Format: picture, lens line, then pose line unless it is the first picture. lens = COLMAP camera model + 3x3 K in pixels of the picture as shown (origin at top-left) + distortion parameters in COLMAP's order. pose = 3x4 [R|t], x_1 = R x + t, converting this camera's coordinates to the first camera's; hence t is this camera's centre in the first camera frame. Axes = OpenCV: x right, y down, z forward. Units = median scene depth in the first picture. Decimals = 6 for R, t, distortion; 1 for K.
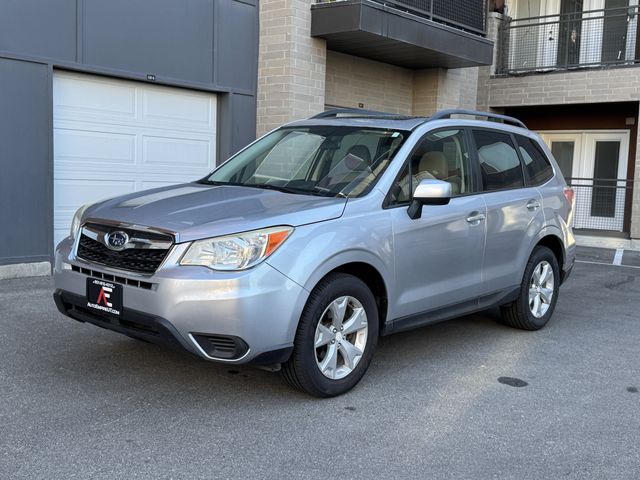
lens RADIAL K [[756.1, 0, 320.0], [0, 756.1, 240.0], [0, 0, 1]] dist [0.217603, -0.473488]
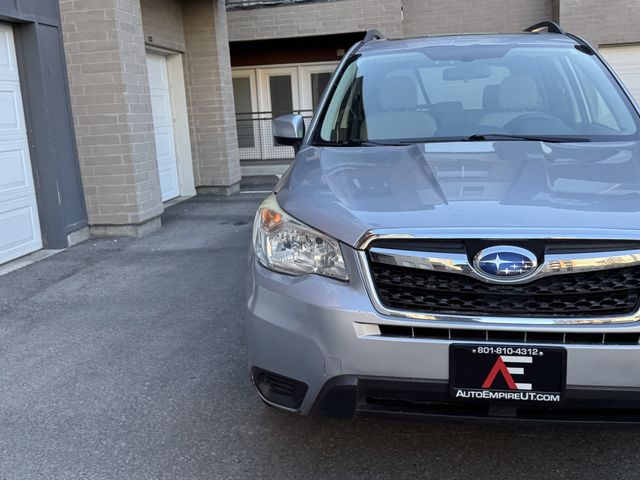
lens RADIAL K [[685.8, 0, 311.5], [0, 685.8, 240.8], [0, 0, 1]] dist [0.190342, -0.402927]
pose [[0.849826, -0.176926, 0.496480, -0.260317], [0.129303, 0.983174, 0.129035, -0.040191], [-0.510956, -0.045460, 0.858404, 0.279014]]
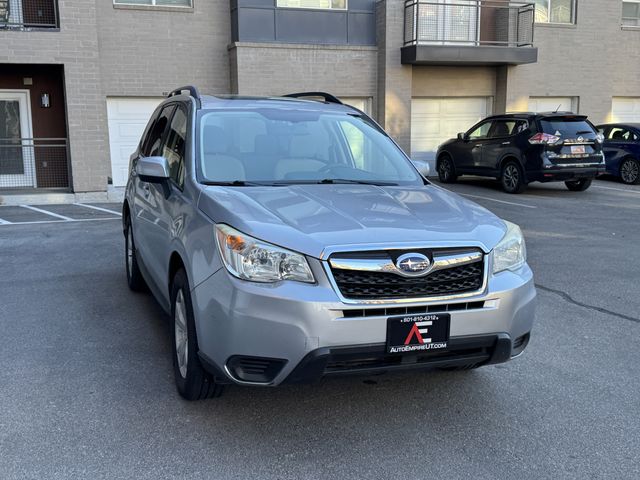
lens RADIAL K [[685.8, 0, 311.5], [0, 685.8, 240.8], [0, 0, 1]] dist [0.190342, -0.402927]
pose [[0.497709, -0.176975, 0.849097, -0.405276], [0.102930, 0.984096, 0.144779, -0.061915], [-0.861215, 0.015339, 0.508010, 0.302185]]
